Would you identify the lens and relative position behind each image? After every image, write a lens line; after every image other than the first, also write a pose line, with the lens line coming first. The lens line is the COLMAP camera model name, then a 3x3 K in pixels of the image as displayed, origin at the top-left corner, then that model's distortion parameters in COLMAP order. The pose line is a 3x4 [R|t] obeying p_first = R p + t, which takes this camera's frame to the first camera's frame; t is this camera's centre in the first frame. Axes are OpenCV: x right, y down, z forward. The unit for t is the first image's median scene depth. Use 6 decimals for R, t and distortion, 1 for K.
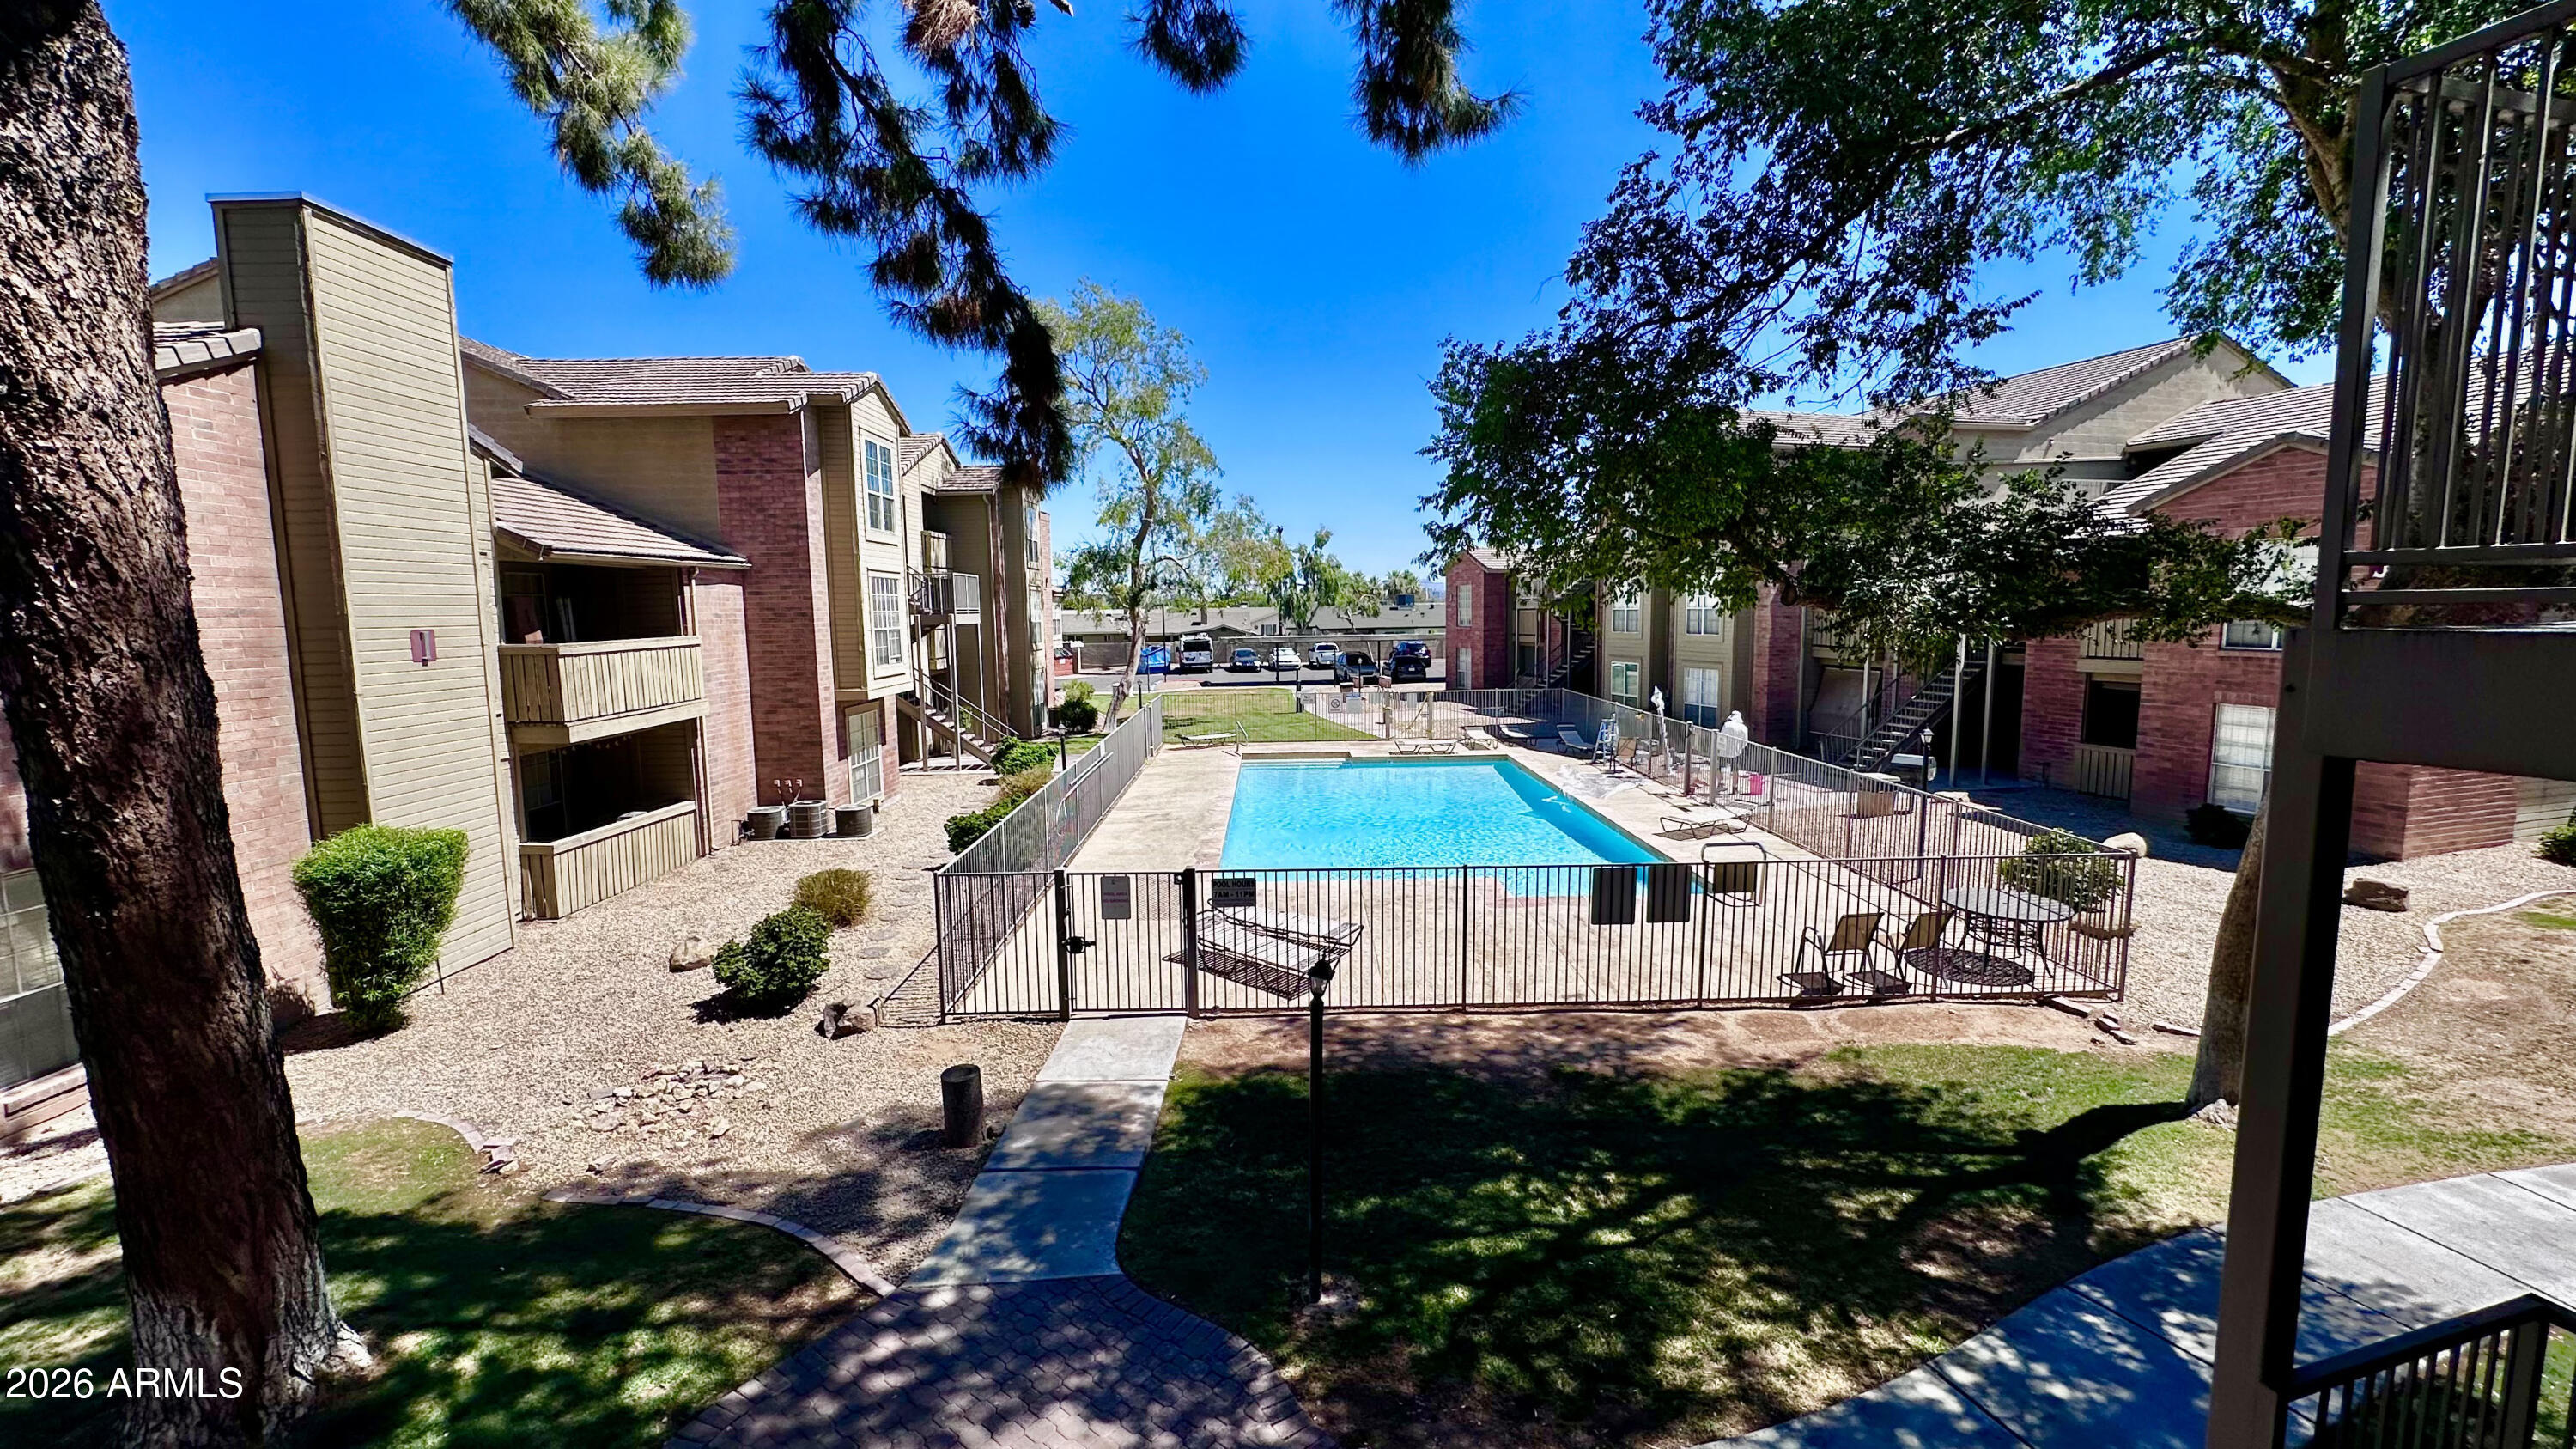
lens RADIAL K [[1025.0, 0, 1288.0], [0, 1025.0, 724.5], [0, 0, 1]] dist [-0.002302, -0.000083]
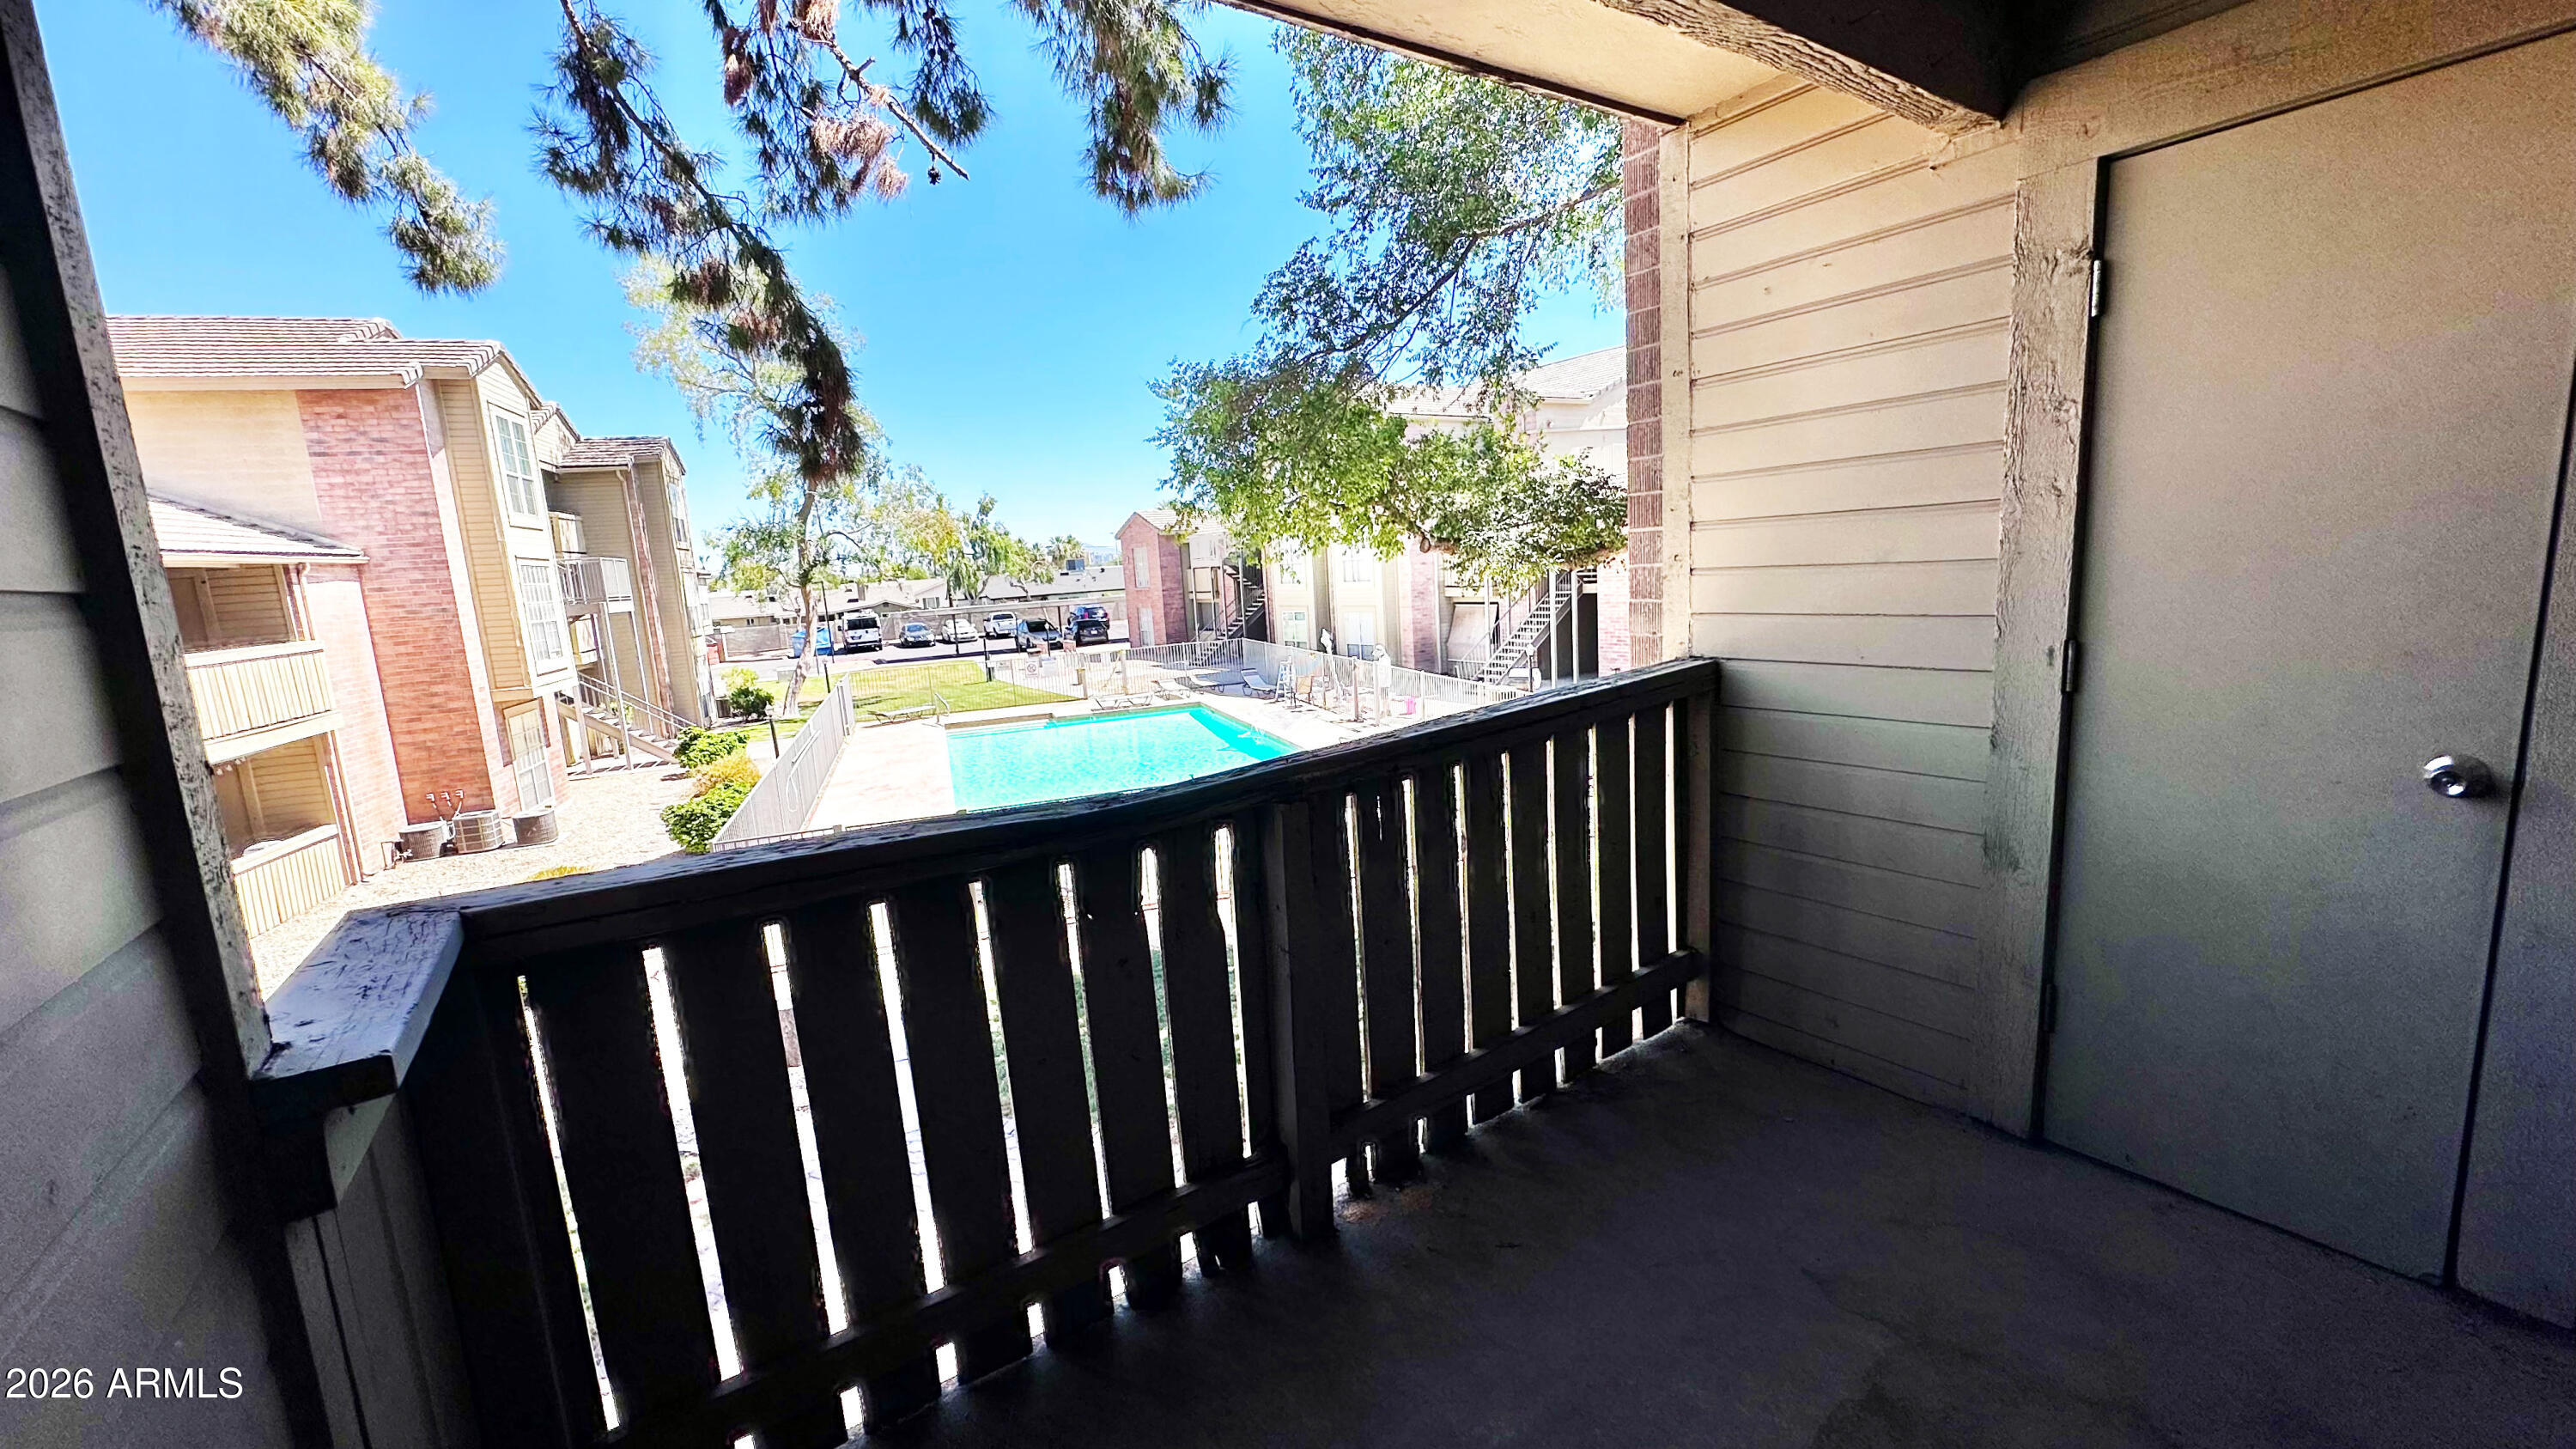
lens RADIAL K [[1025.0, 0, 1288.0], [0, 1025.0, 724.5], [0, 0, 1]] dist [-0.002302, -0.000083]
pose [[0.947119, -0.093959, 0.306818, -0.050970], [0.083075, 0.995369, 0.048374, 0.012380], [-0.309942, -0.020327, 0.950538, -0.100499]]
